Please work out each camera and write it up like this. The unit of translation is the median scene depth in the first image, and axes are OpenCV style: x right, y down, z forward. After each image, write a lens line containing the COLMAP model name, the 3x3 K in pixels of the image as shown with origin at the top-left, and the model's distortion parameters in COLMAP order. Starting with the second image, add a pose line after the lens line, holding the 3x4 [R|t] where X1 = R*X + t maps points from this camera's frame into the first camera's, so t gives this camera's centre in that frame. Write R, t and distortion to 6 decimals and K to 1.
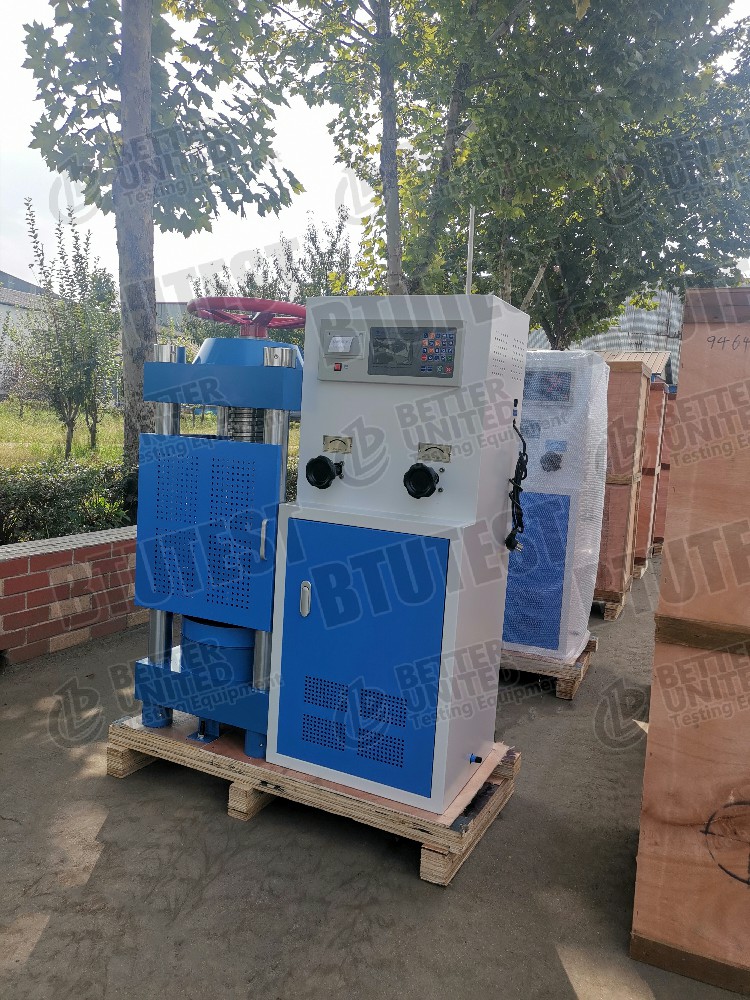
lens RADIAL K [[751.5, 0, 371.4], [0, 751.5, 500.8], [0, 0, 1]] dist [0.031958, -0.008307]
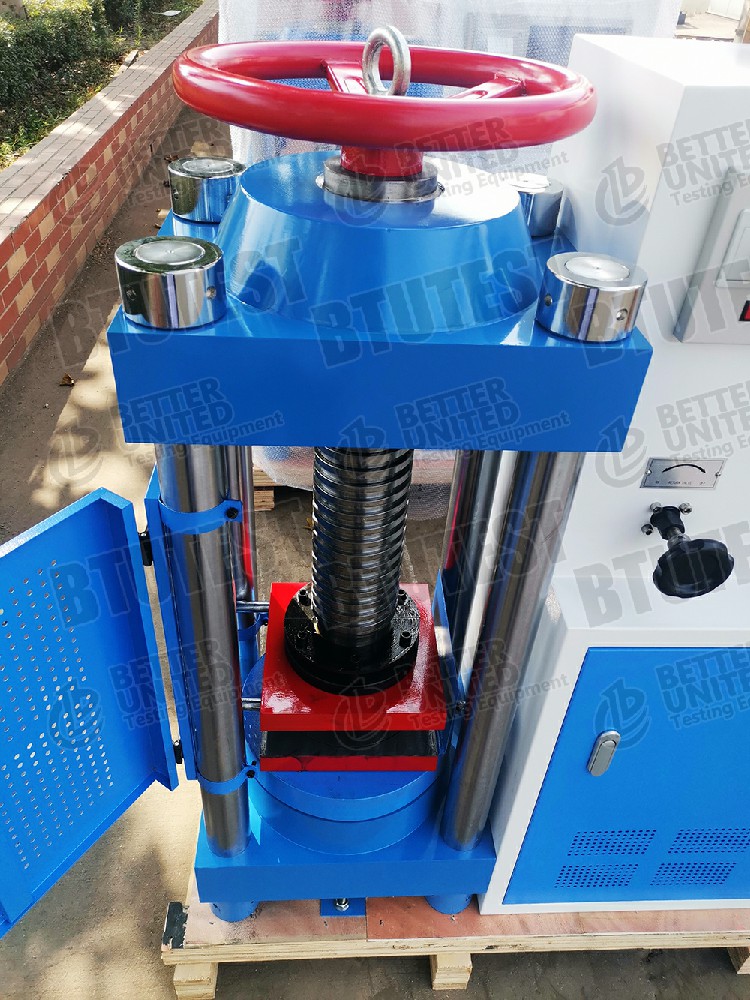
lens RADIAL K [[751.5, 0, 372.7], [0, 751.5, 499.6], [0, 0, 1]] dist [0.031958, -0.008307]
pose [[0.870959, -0.304618, 0.385536, -0.363929], [0.048700, 0.834291, 0.549169, -0.302431], [-0.488936, -0.459528, 0.741469, 0.746330]]
